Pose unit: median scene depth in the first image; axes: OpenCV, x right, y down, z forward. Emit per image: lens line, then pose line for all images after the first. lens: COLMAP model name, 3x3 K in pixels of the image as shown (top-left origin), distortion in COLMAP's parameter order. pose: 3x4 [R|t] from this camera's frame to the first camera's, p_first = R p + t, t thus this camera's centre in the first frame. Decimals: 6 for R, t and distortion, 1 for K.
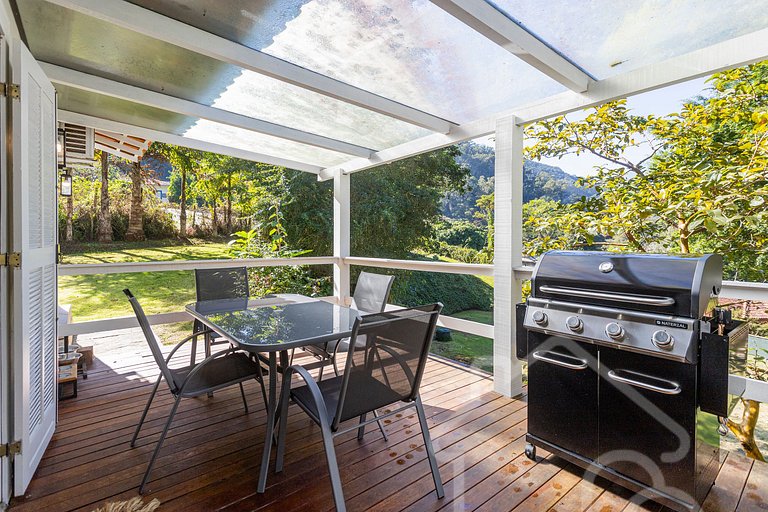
lens RADIAL K [[351.3, 0, 384.7], [0, 351.3, 248.4], [0, 0, 1]] dist [0.004281, 0.000251]
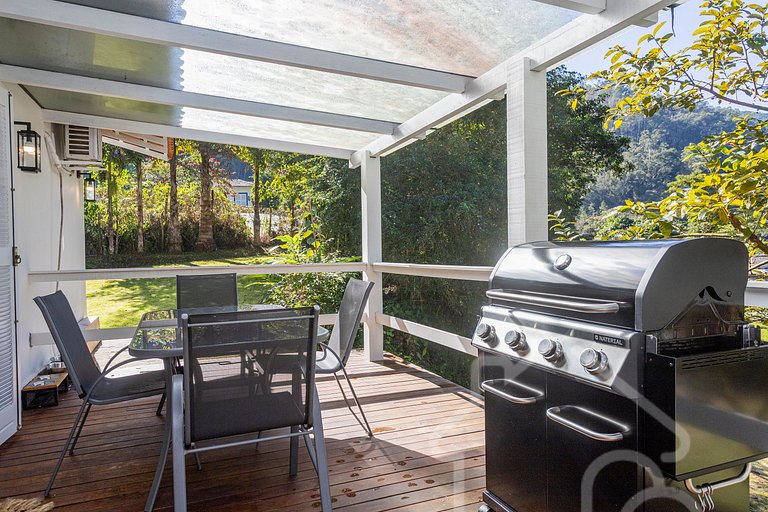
lens RADIAL K [[466.0, 0, 383.7], [0, 466.0, 260.1], [0, 0, 1]] dist [-0.003583, 0.002627]
pose [[0.963332, -0.011545, -0.268062, 0.182407], [0.013025, 0.999908, 0.003741, 0.014568], [0.267995, -0.007095, 0.963394, 0.002905]]
